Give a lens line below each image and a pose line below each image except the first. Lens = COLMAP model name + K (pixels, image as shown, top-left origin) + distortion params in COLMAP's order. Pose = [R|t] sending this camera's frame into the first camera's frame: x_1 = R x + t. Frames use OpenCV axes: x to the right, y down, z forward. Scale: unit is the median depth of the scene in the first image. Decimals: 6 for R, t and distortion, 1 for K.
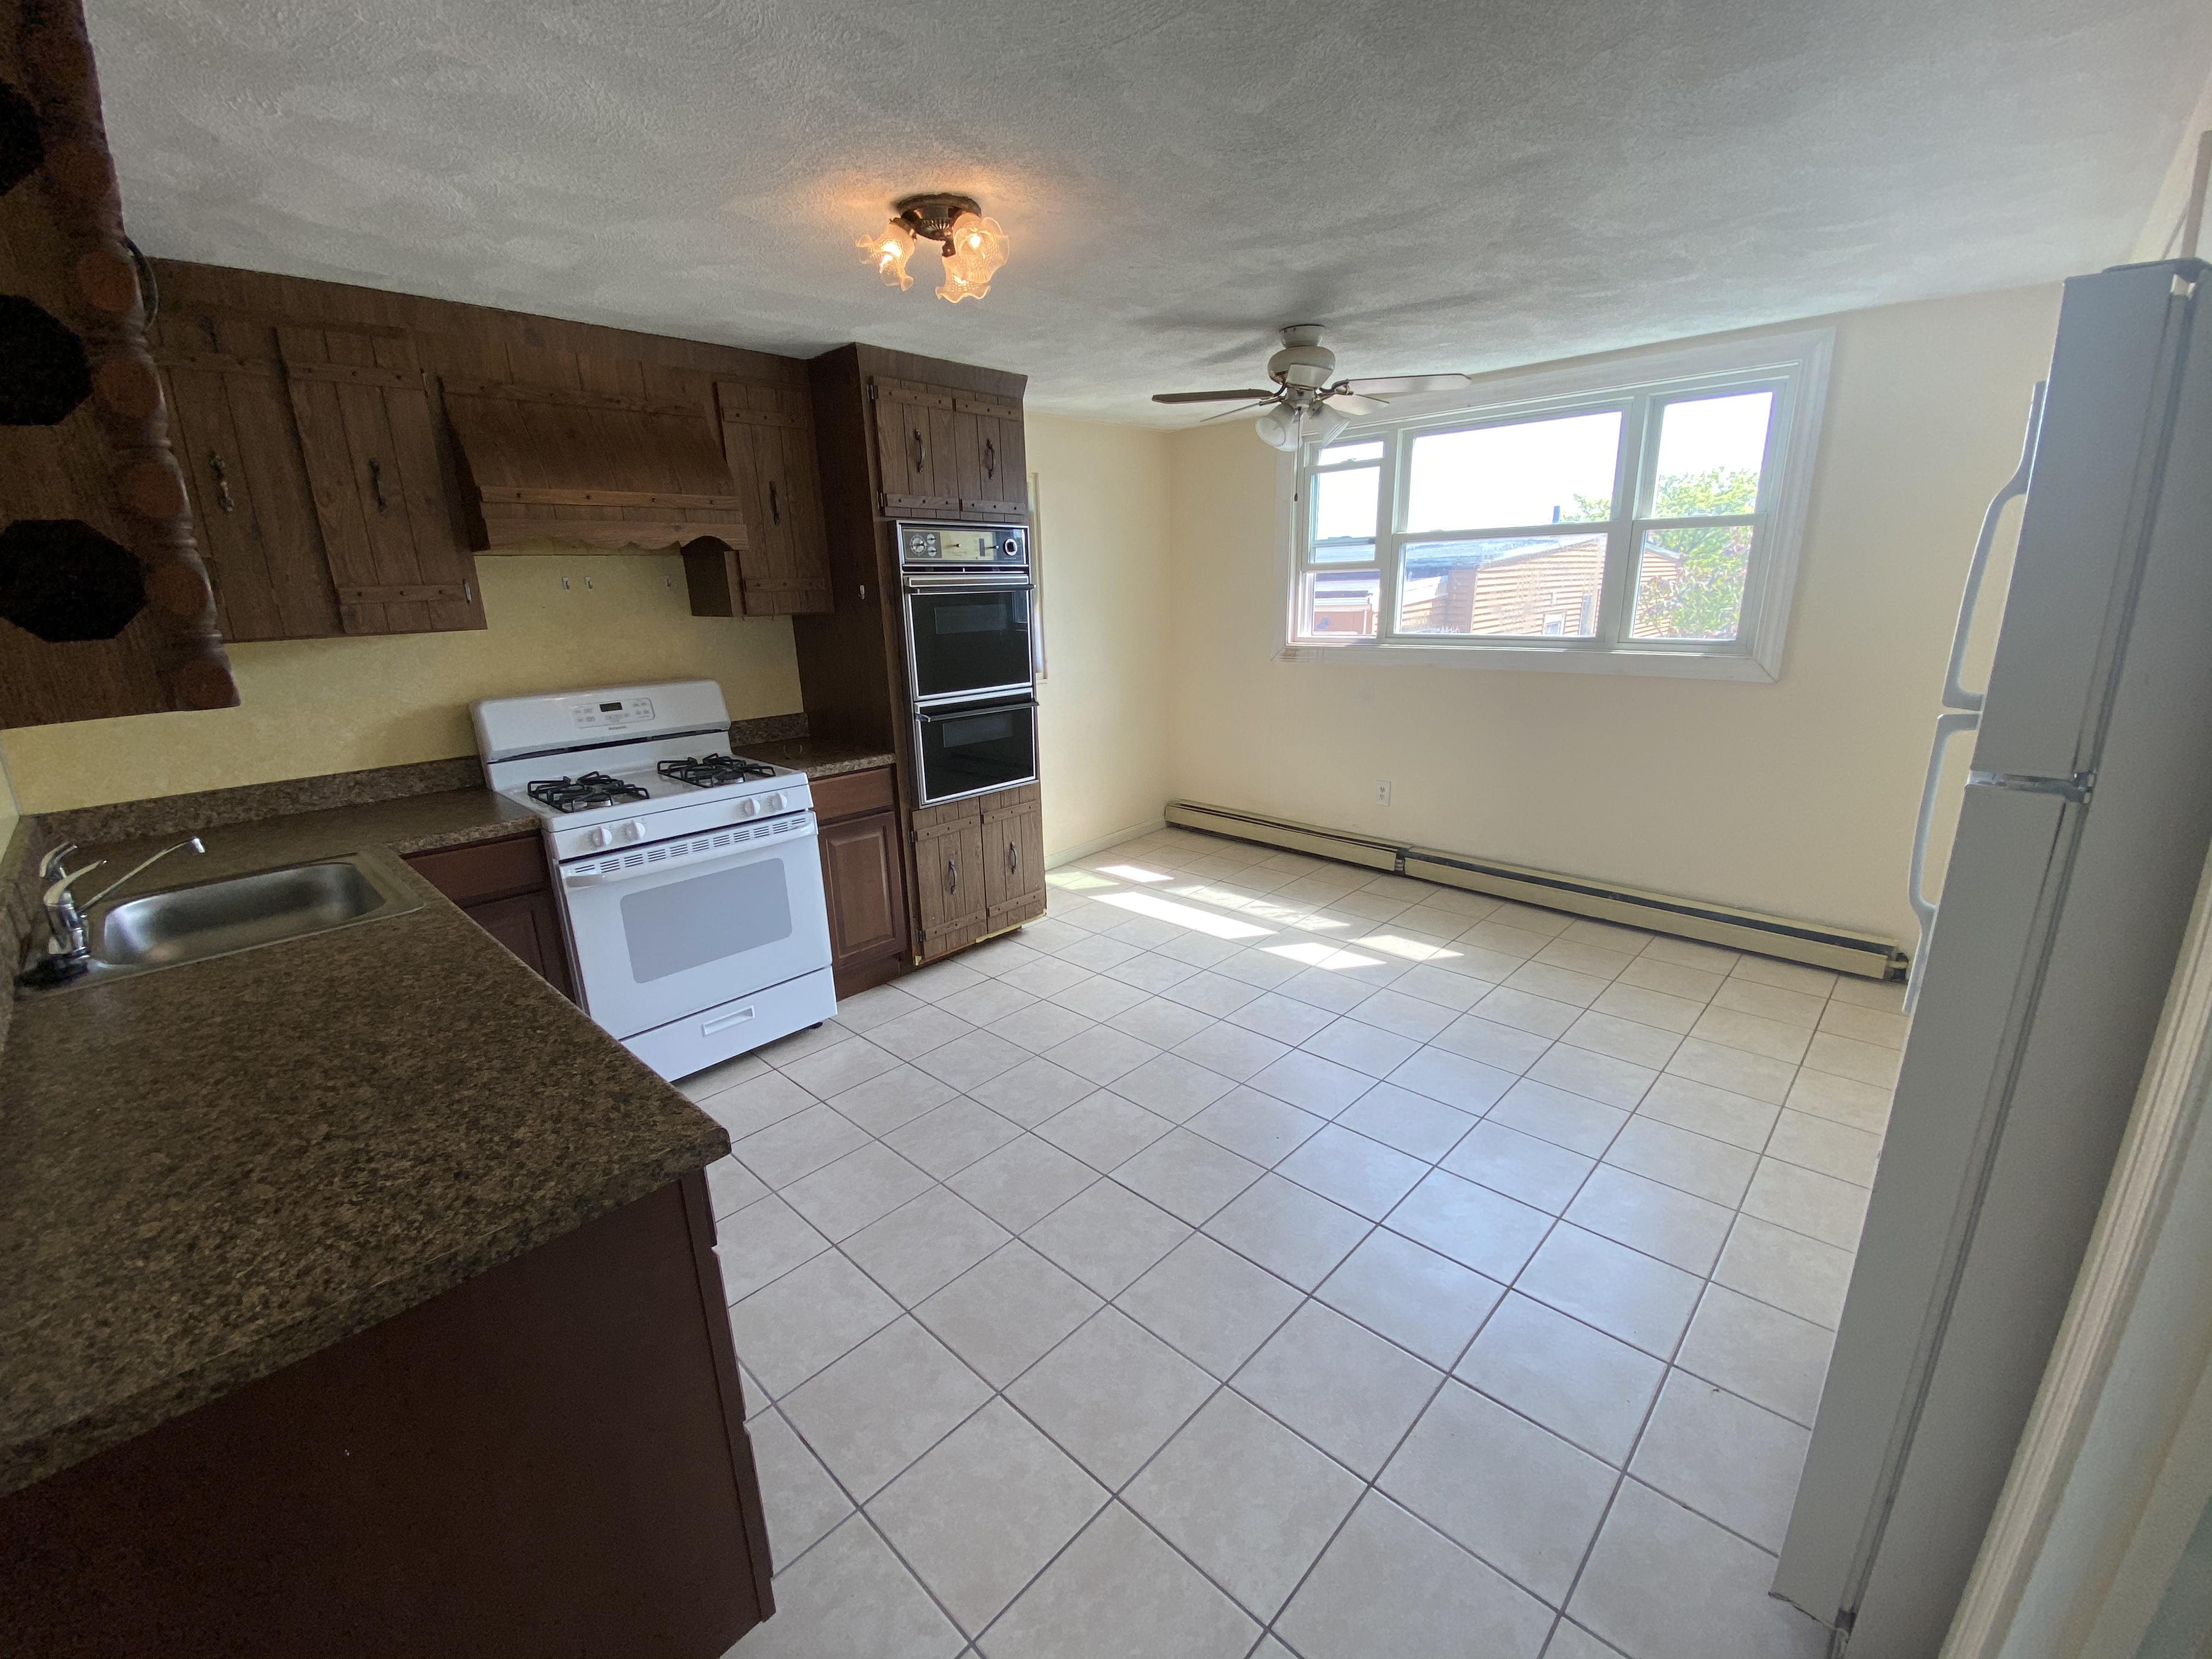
lens RADIAL K [[883.2, 0, 1106.0], [0, 883.2, 829.5], [0, 0, 1]] dist [-0.077317, -0.000003]
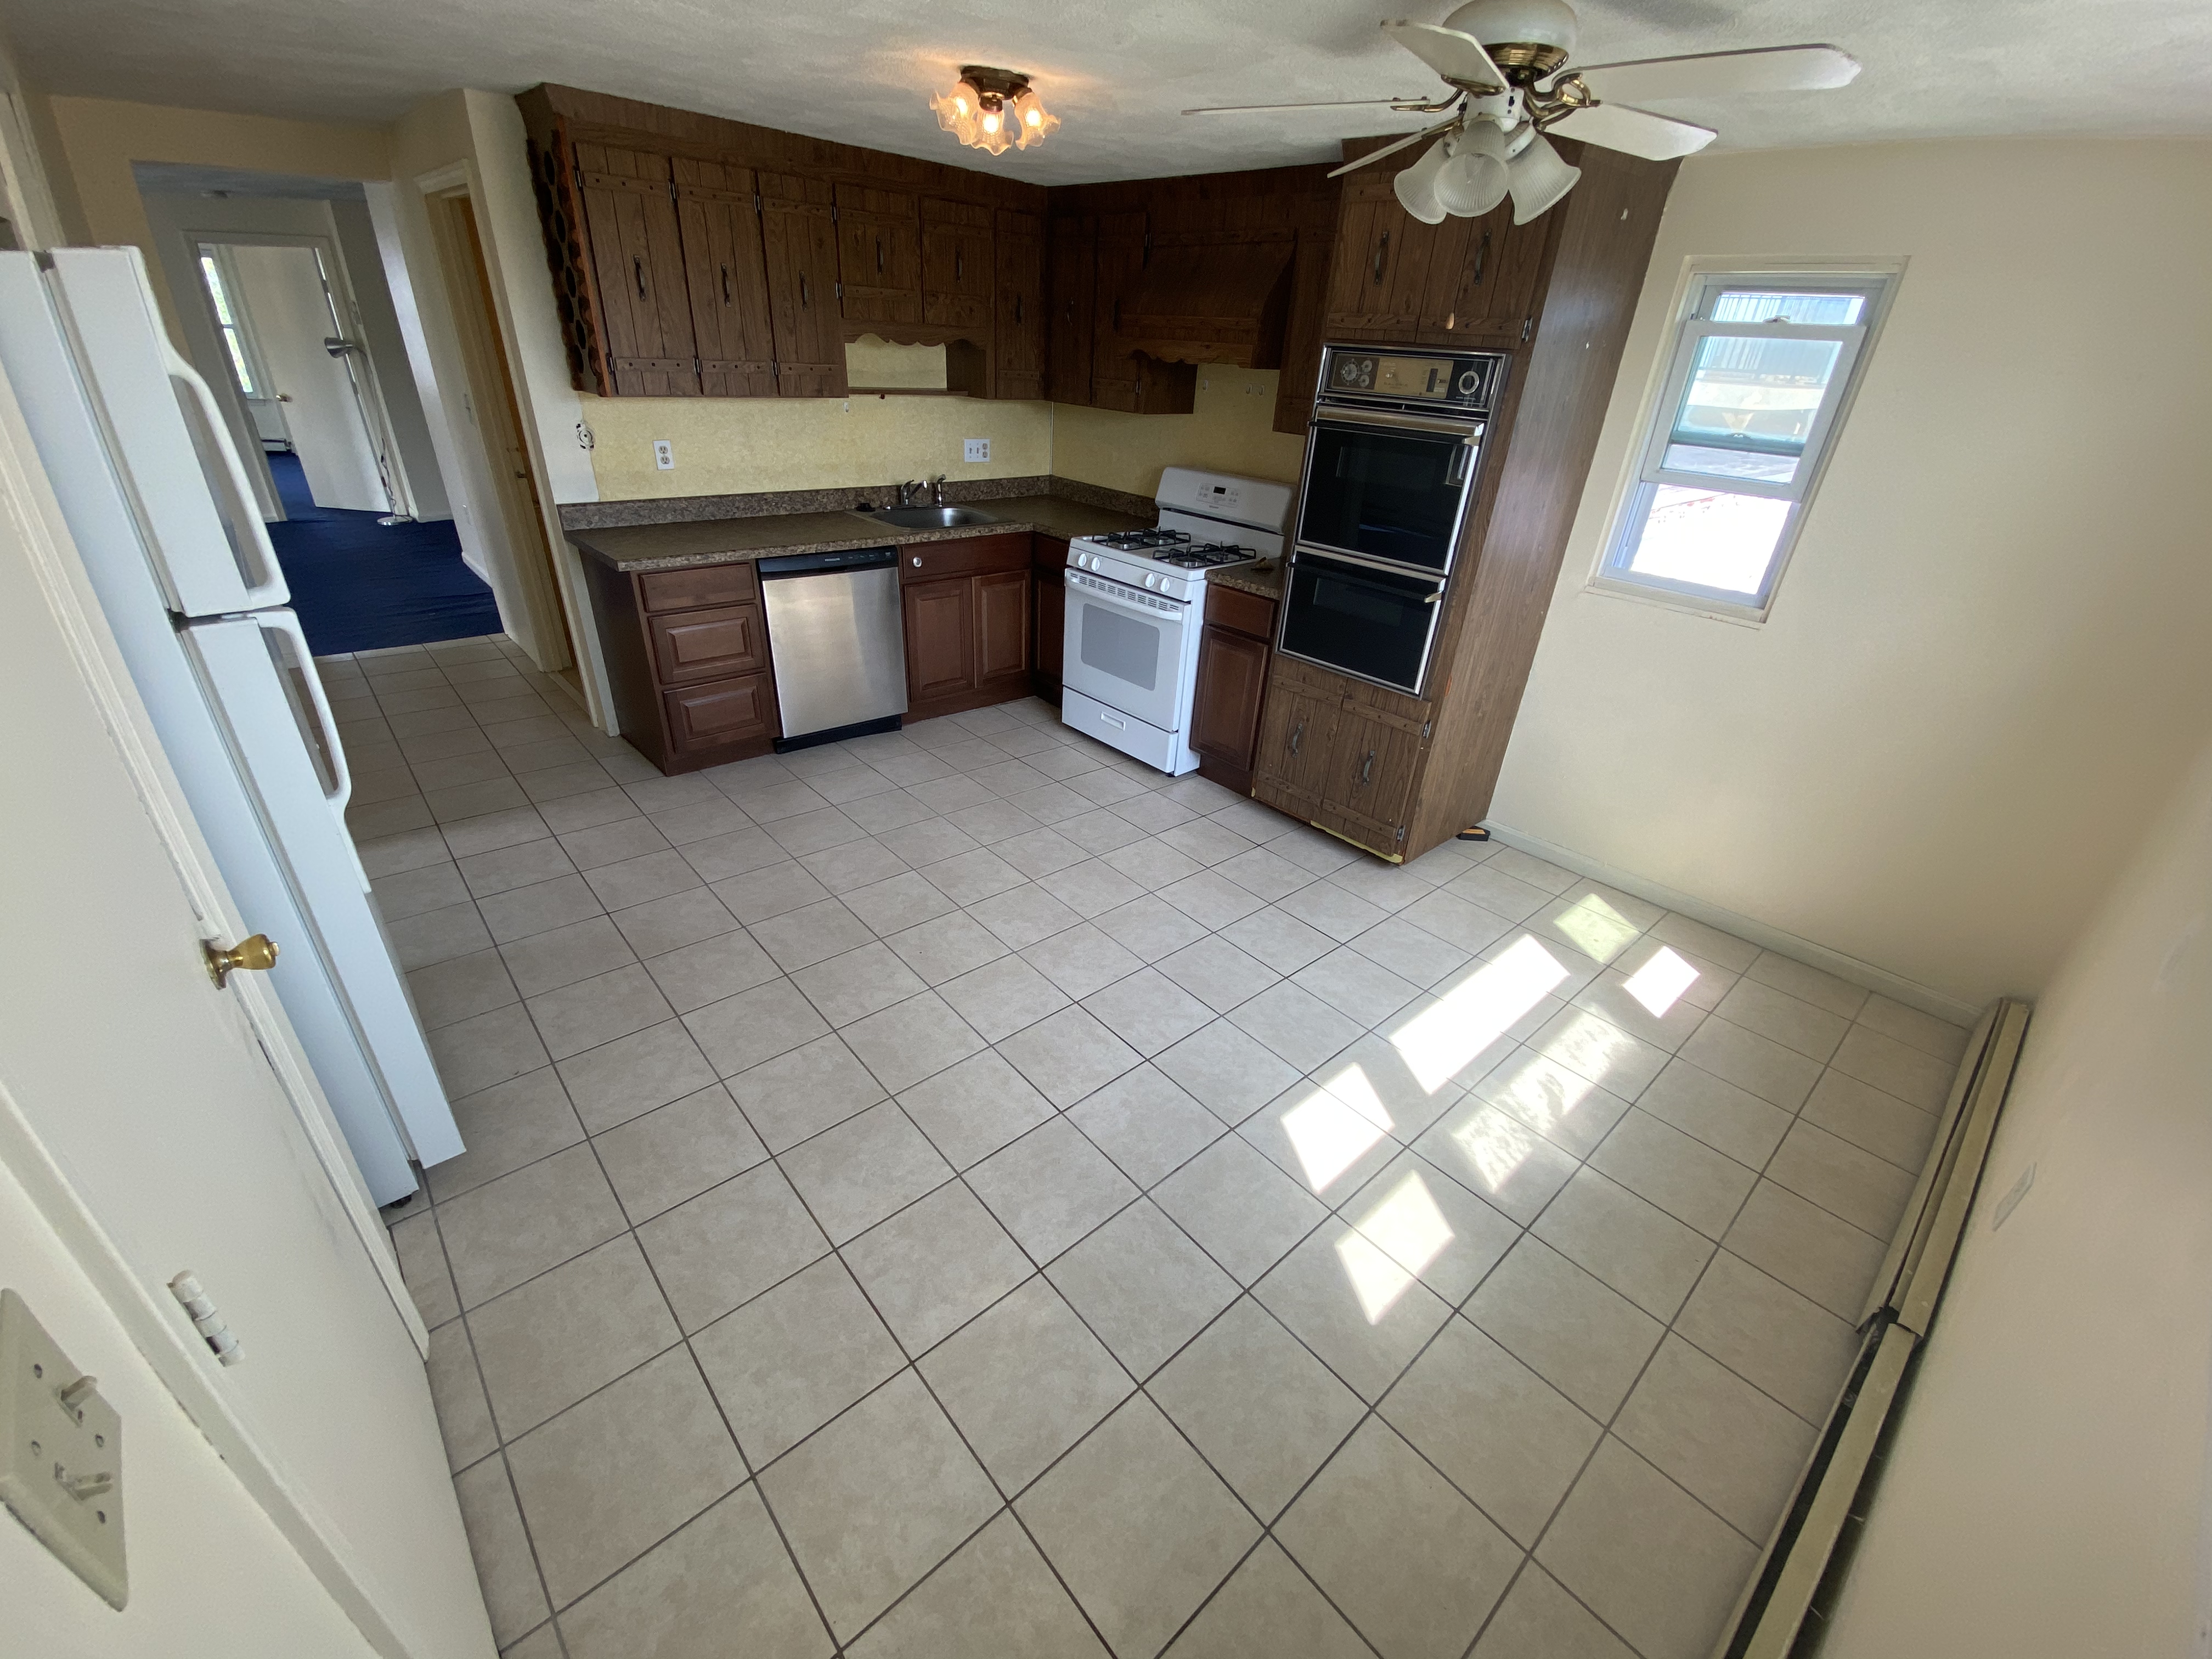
lens RADIAL K [[883.2, 0, 1106.0], [0, 883.2, 829.5], [0, 0, 1]] dist [-0.077317, -0.000003]
pose [[-0.123188, 0.481903, -0.867522, 0.760260], [-0.299841, 0.815249, 0.495443, -0.291576], [0.946002, 0.321151, 0.044066, 0.836782]]
